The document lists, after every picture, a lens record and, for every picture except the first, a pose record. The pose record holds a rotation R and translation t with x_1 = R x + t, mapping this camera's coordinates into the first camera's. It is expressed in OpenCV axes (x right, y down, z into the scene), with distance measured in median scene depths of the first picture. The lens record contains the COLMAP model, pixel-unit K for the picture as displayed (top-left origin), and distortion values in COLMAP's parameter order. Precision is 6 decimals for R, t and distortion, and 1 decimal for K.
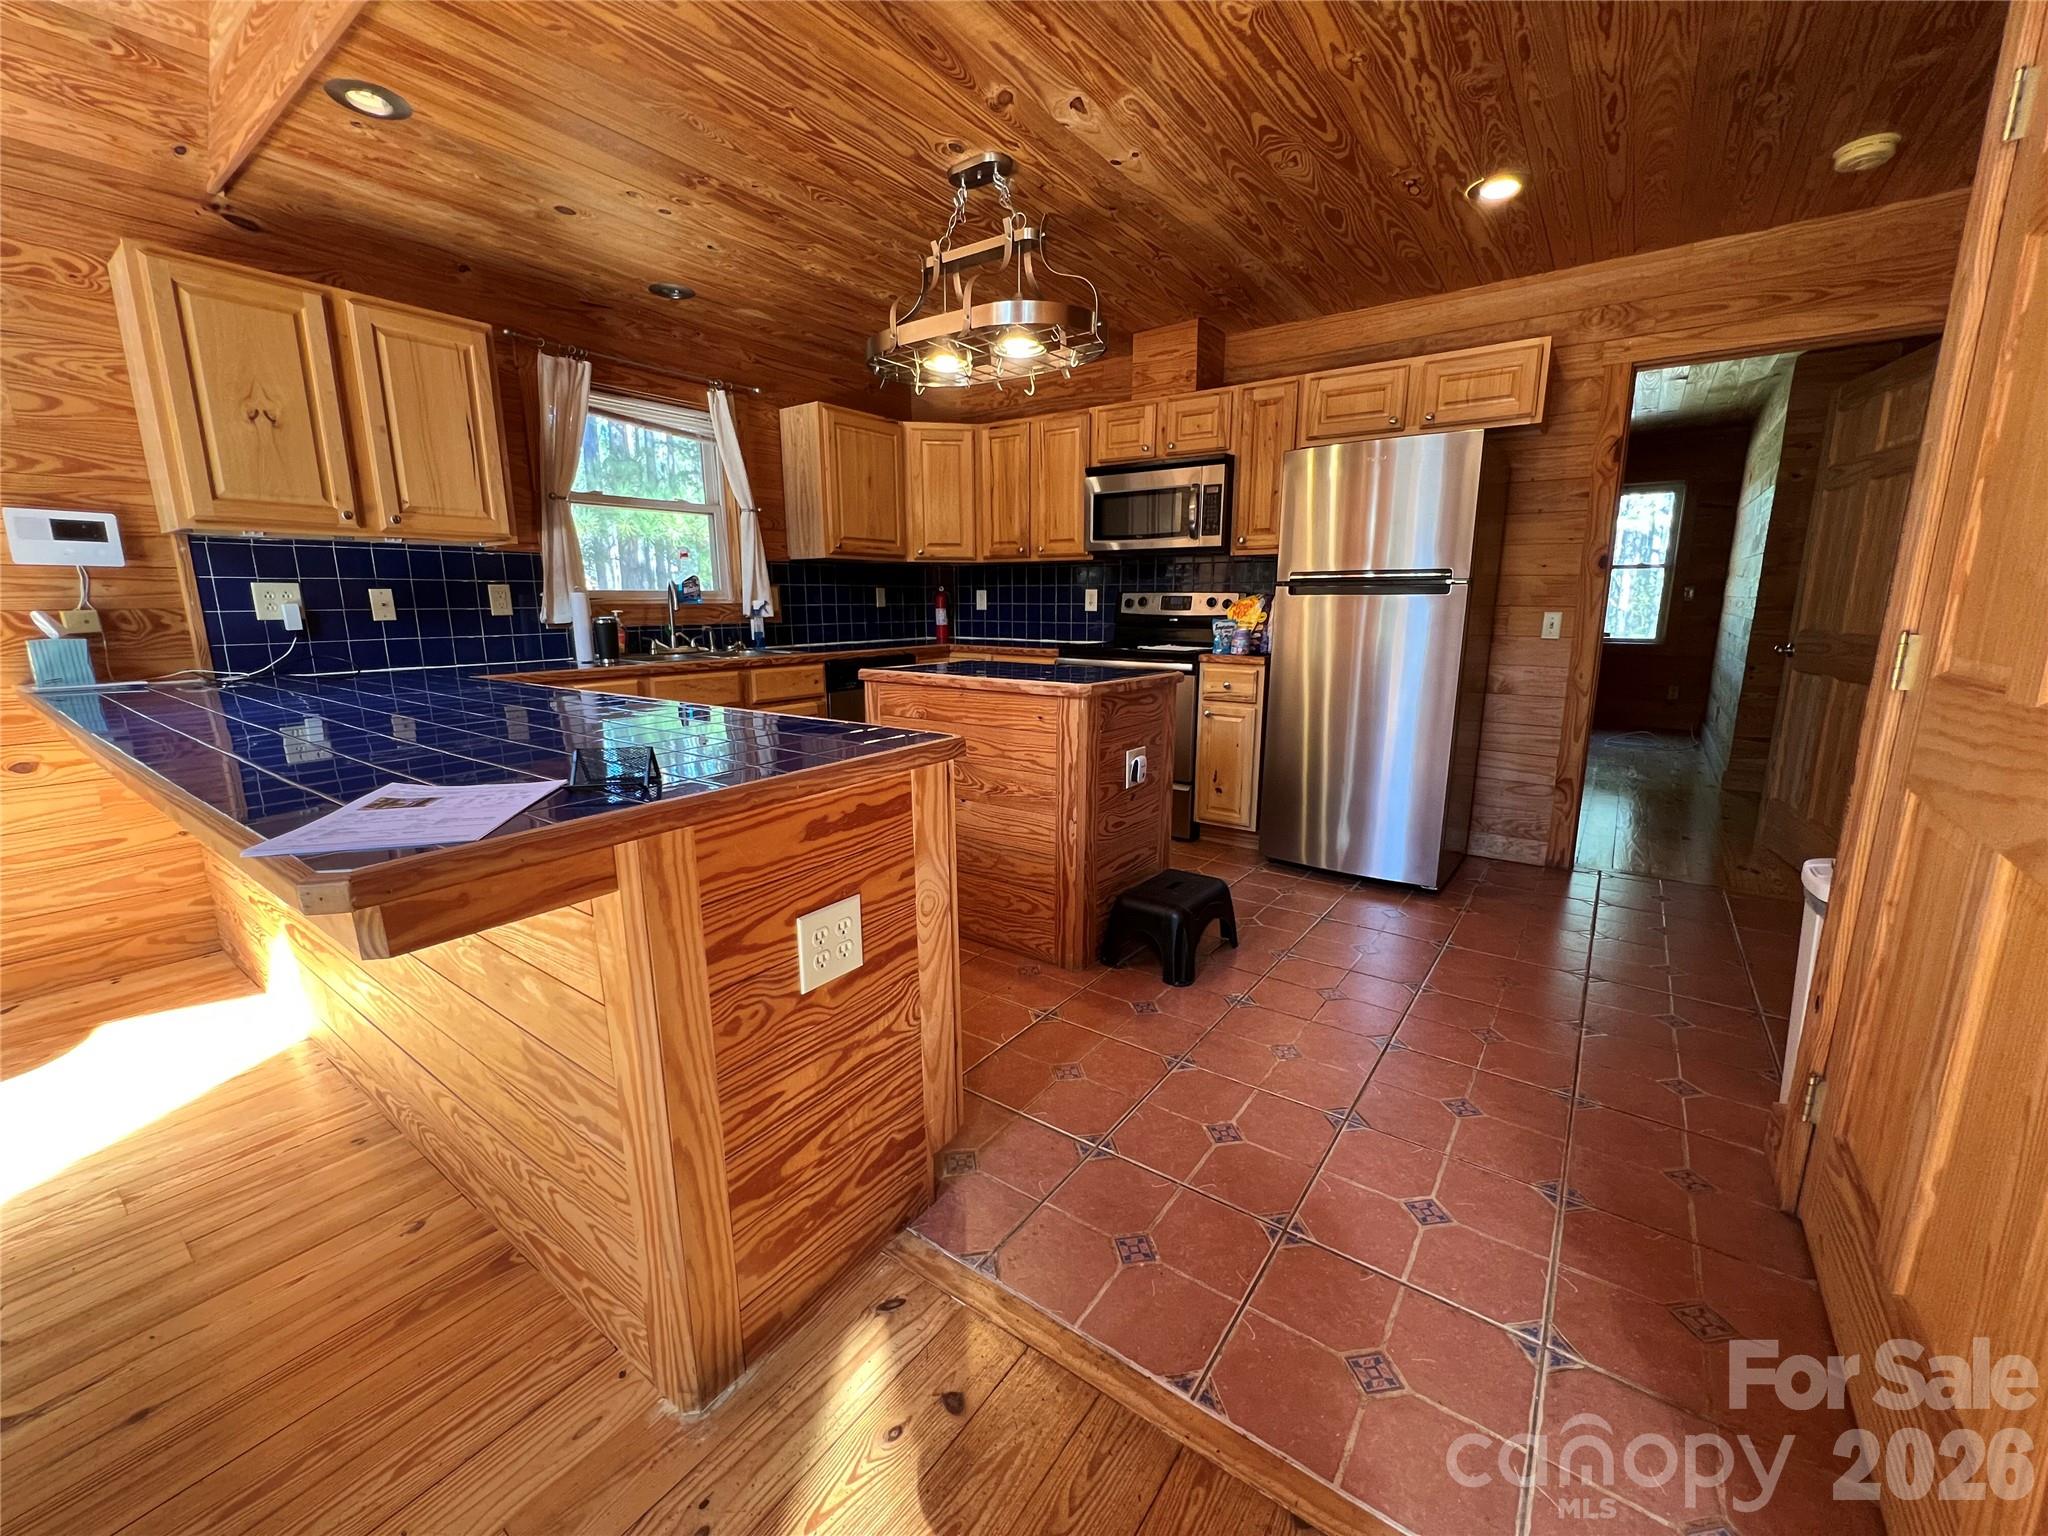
lens RADIAL K [[818.9, 0, 1016.1], [0, 818.9, 766.6], [0, 0, 1]] dist [-0.001607, 0.000018]
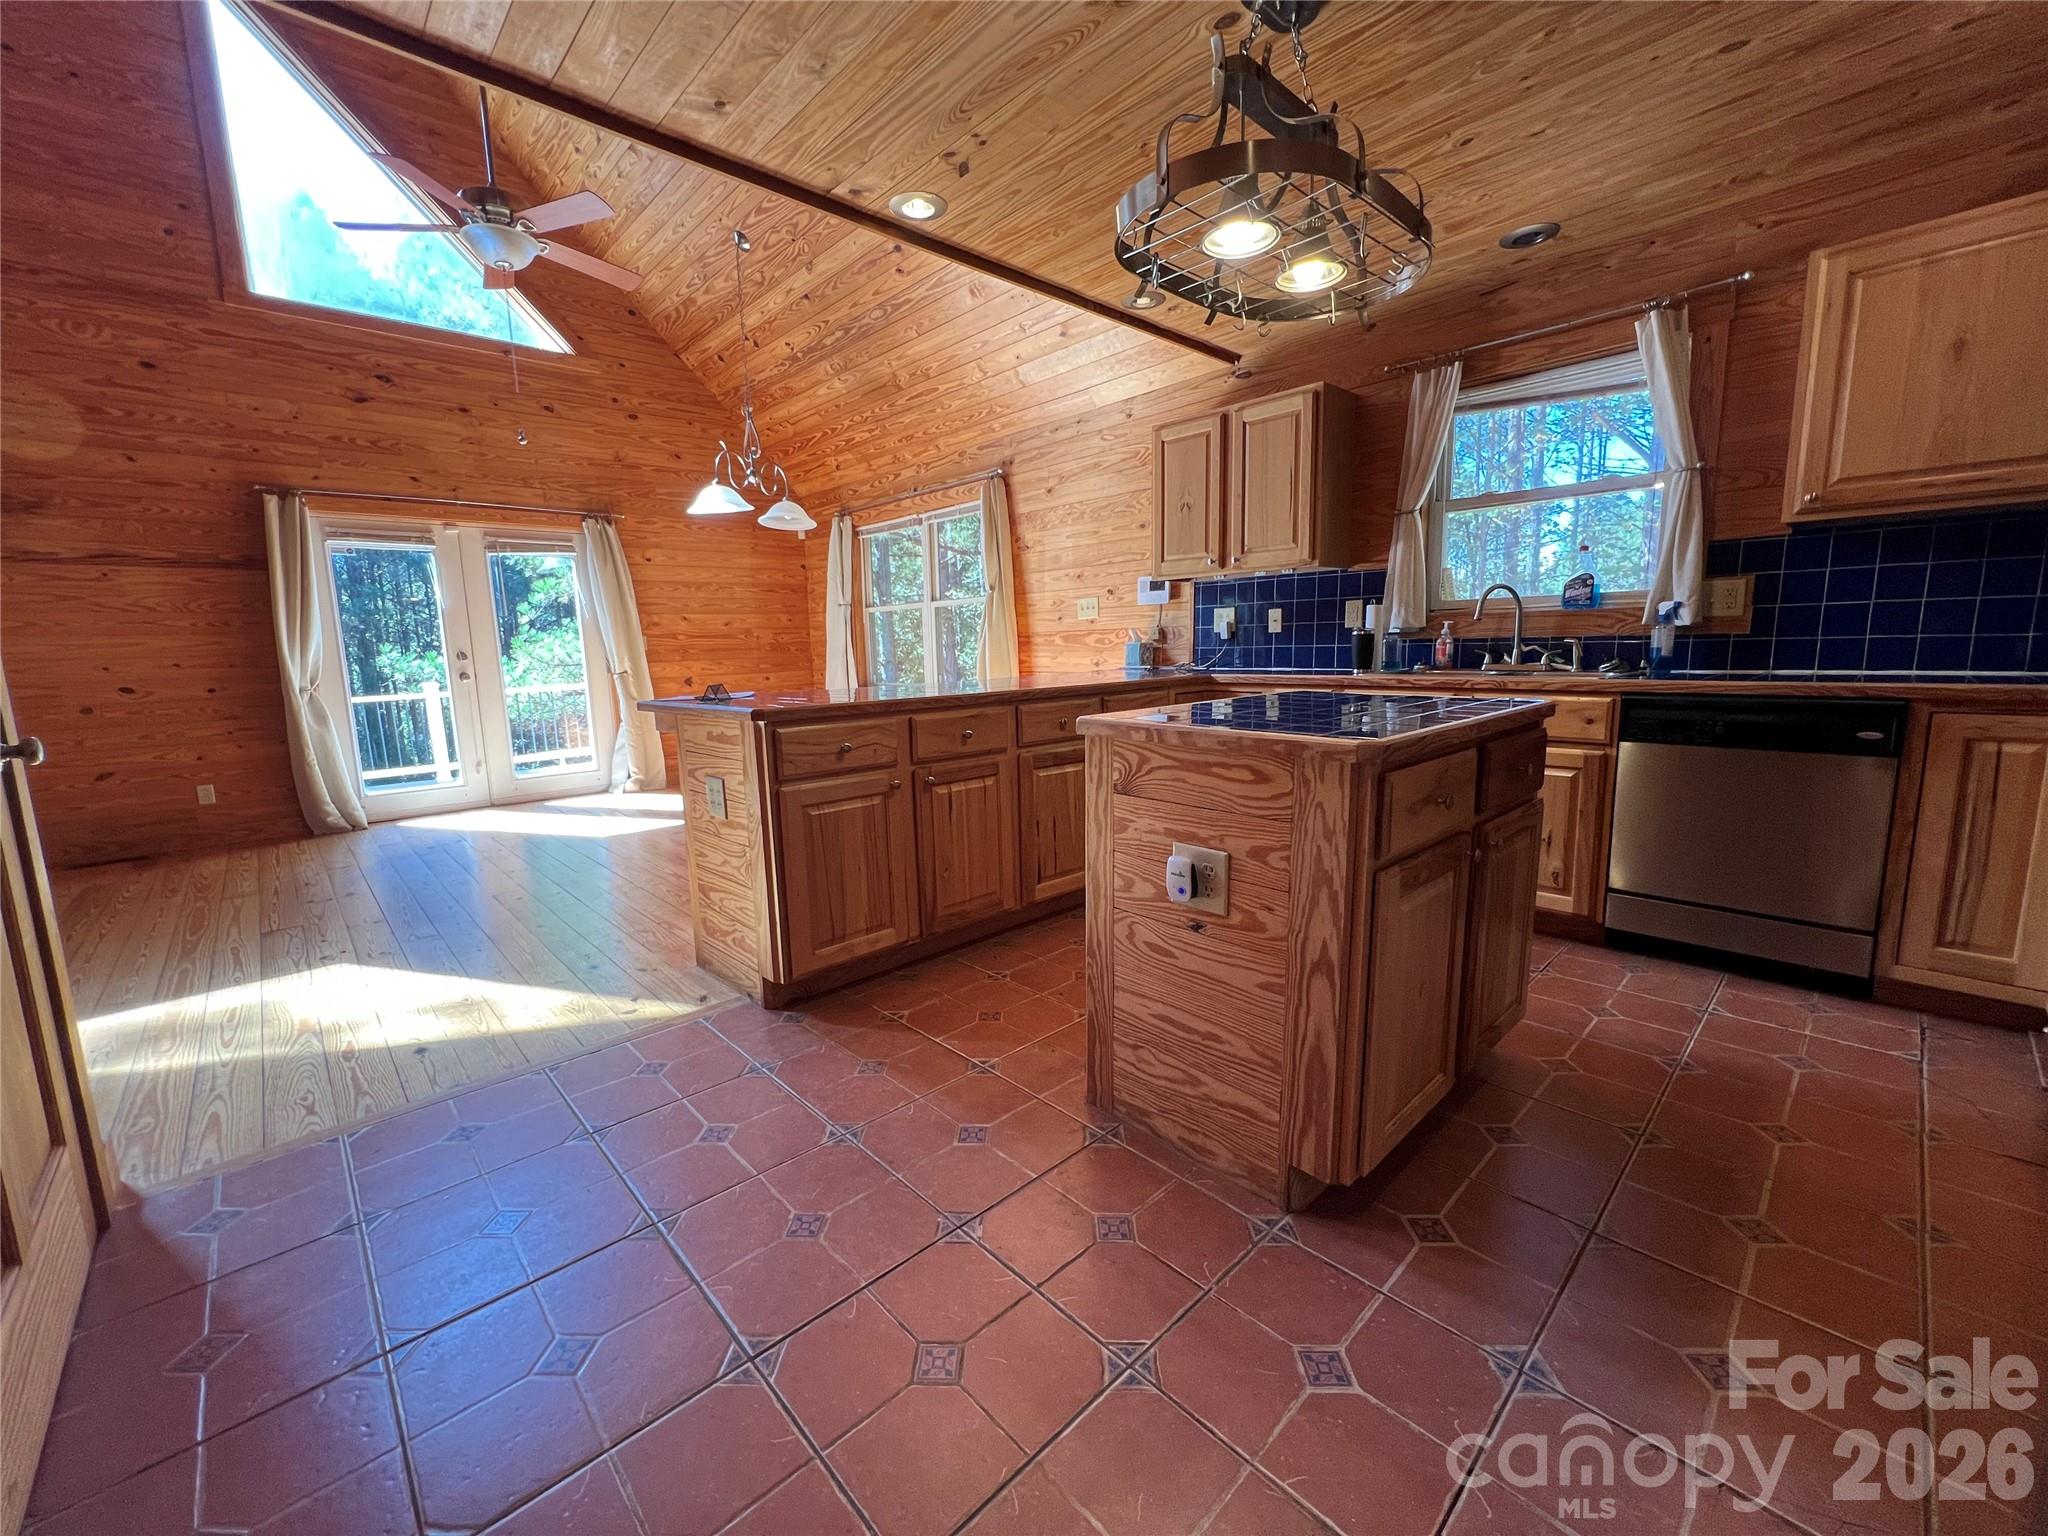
lens RADIAL K [[818.9, 0, 1016.1], [0, 818.9, 766.6], [0, 0, 1]] dist [-0.001607, 0.000018]
pose [[-0.180030, 0.160426, -0.970491, 0.550405], [-0.165676, 0.967571, 0.190677, -0.128344], [0.969609, 0.195114, -0.147613, 0.704452]]
